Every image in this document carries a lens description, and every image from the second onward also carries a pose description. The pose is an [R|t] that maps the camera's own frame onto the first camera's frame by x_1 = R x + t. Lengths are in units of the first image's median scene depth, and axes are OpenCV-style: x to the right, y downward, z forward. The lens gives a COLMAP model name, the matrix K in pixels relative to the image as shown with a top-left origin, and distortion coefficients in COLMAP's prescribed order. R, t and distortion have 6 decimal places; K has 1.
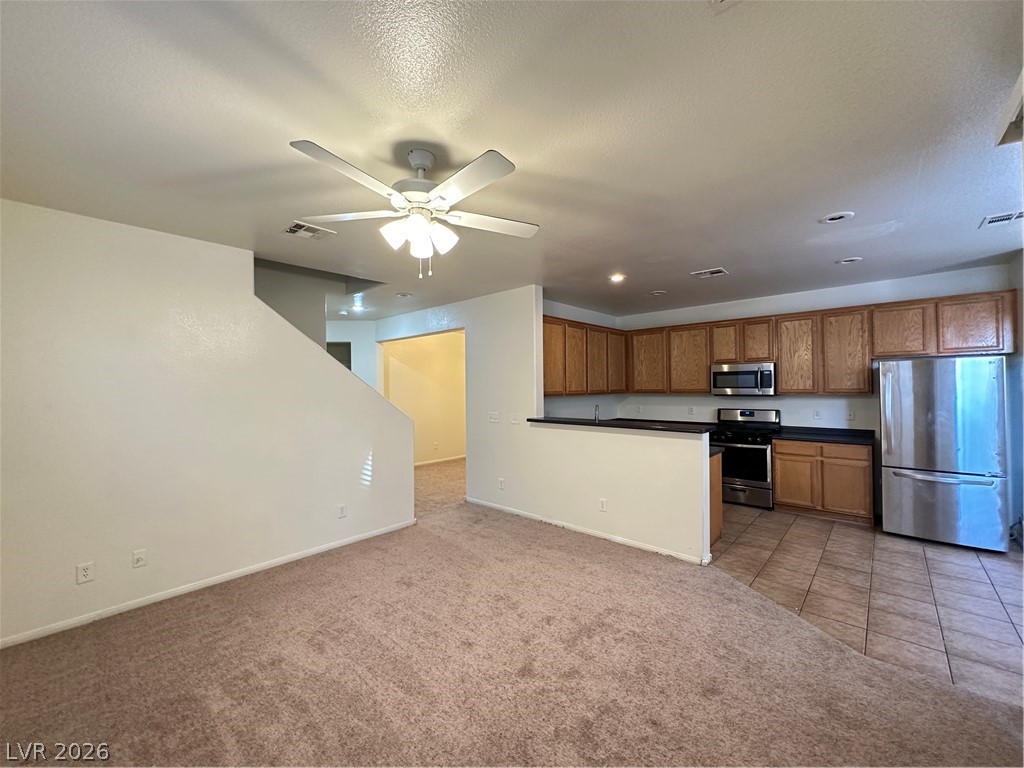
lens RADIAL K [[408.9, 0, 514.3], [0, 408.9, 383.3], [0, 0, 1]] dist [0.002829, 0.000140]
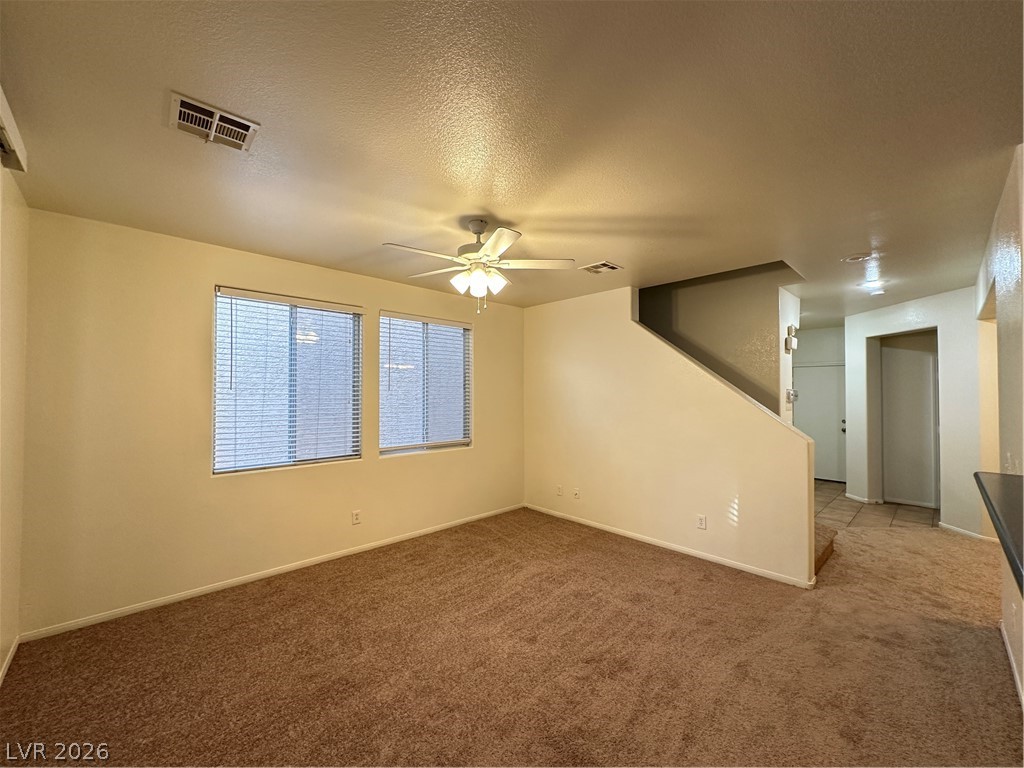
lens RADIAL K [[408.9, 0, 511.1], [0, 408.9, 385.4], [0, 0, 1]] dist [0.002829, 0.000140]
pose [[-0.072145, -0.005877, -0.997377, 0.461303], [0.006162, 0.999961, -0.006338, -0.005508], [0.997375, -0.006603, -0.072106, 0.498781]]
